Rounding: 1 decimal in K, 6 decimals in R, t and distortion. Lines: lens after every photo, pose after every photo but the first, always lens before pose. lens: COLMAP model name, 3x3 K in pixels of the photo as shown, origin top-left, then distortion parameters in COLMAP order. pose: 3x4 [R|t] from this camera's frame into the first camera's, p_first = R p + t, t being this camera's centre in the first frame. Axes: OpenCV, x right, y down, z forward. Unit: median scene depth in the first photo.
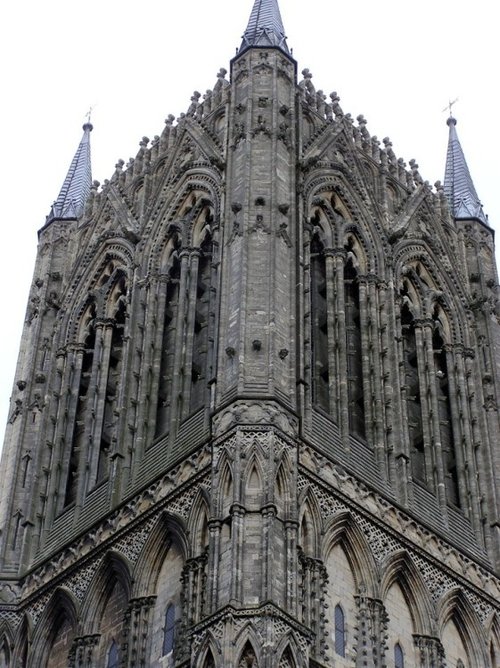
lens RADIAL K [[1756.5, 0, 250.0], [0, 1756.5, 334.0], [0, 0, 1]] dist [-0.501948, 0.173464]
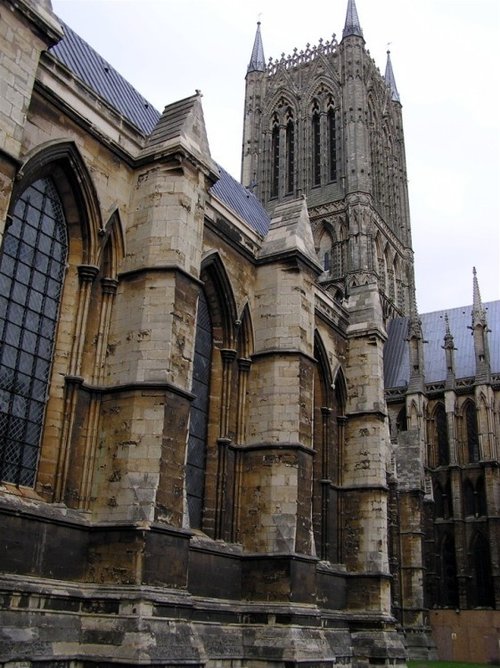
lens RADIAL K [[736.7, 0, 250.0], [0, 736.7, 334.0], [0, 0, 1]] dist [-0.147684, 0.026116]
pose [[0.960728, 0.119619, 0.250386, -0.391227], [-0.219734, 0.878994, 0.423186, -0.198751], [-0.169467, -0.461585, 0.870758, -0.172121]]
